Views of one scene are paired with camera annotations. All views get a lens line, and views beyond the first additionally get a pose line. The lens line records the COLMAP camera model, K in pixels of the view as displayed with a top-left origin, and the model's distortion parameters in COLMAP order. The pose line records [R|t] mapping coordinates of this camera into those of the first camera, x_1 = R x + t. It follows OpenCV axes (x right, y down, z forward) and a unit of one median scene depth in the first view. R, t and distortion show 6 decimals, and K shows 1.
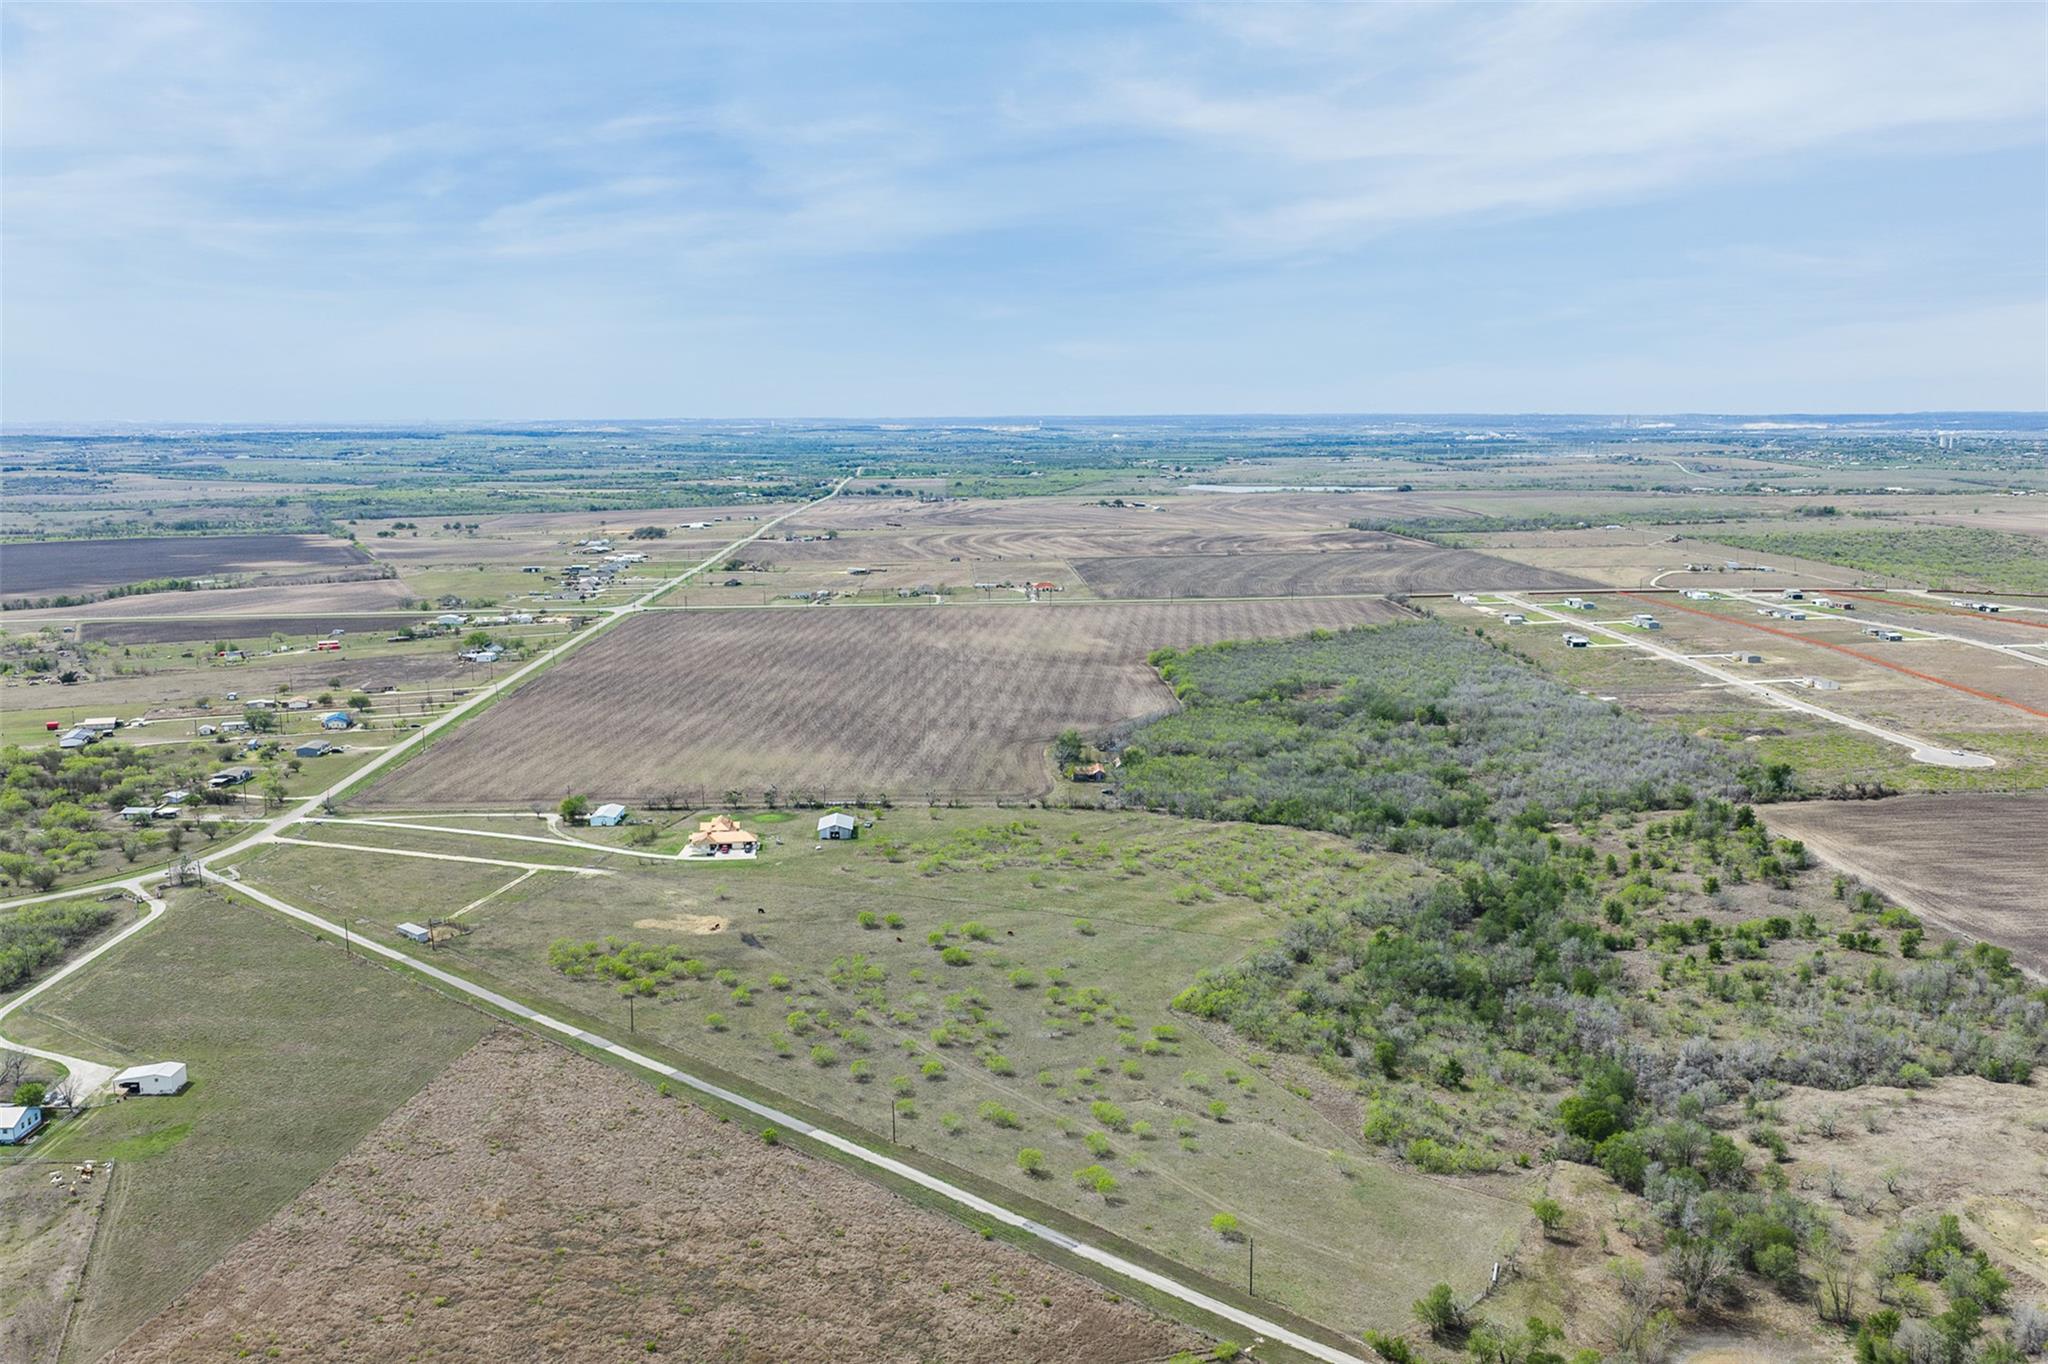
lens RADIAL K [[1763.3, 0, 1024.0], [0, 1763.3, 682.0], [0, 0, 1]] dist [0.092116, -0.328529]
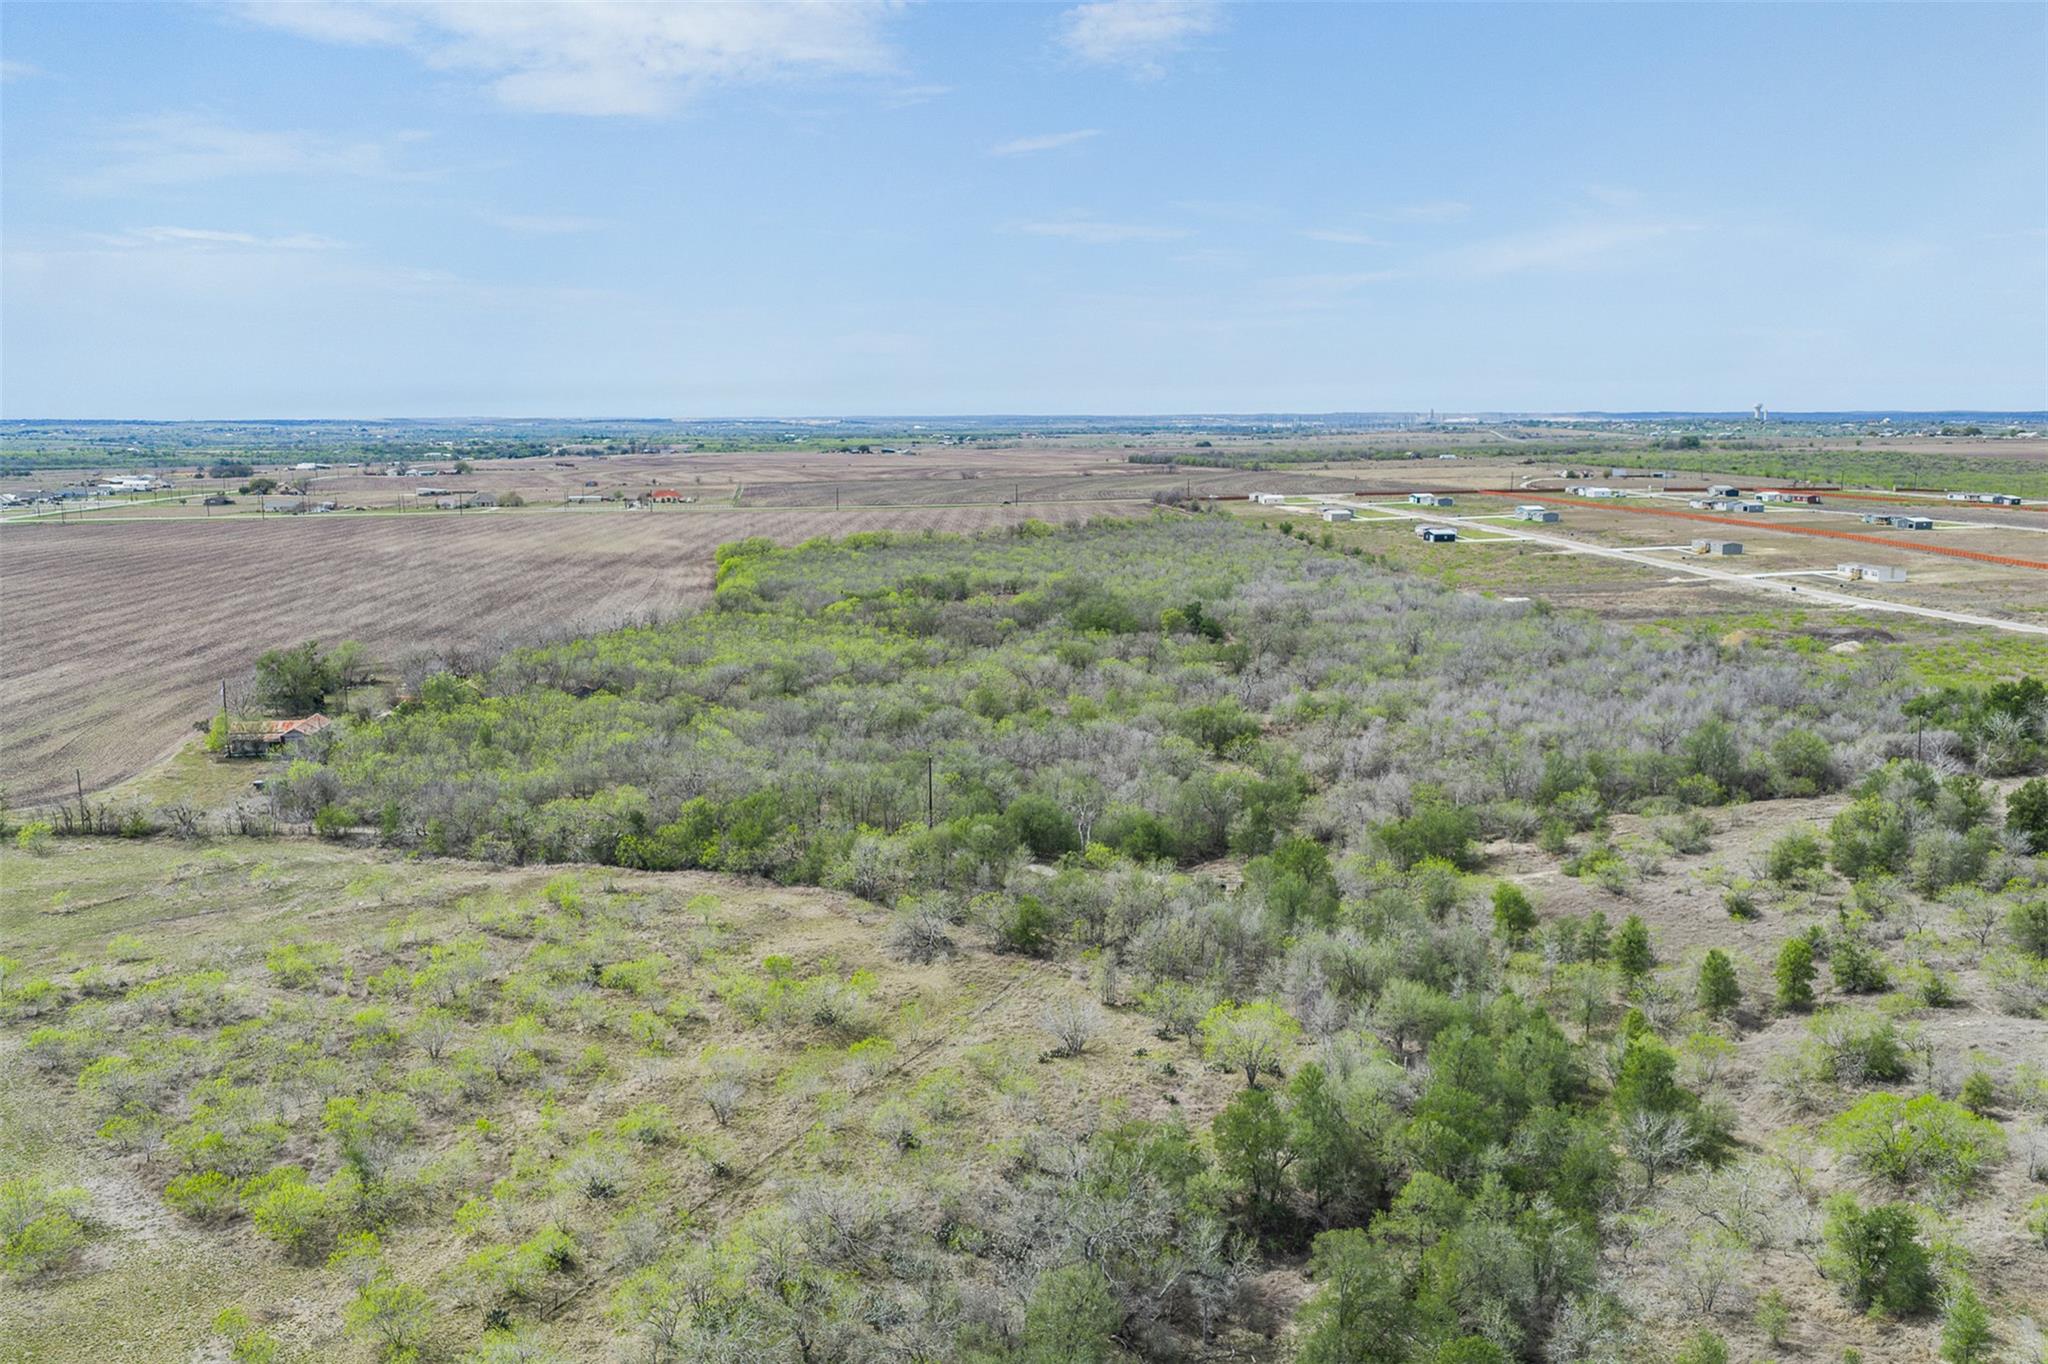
lens RADIAL K [[1763.3, 0, 1024.0], [0, 1763.3, 682.0], [0, 0, 1]] dist [0.092116, -0.328529]
pose [[0.994707, -0.015166, 0.101628, 0.157110], [0.015475, 0.999878, -0.002256, 0.043105], [-0.101581, 0.003817, 0.994820, 0.606345]]
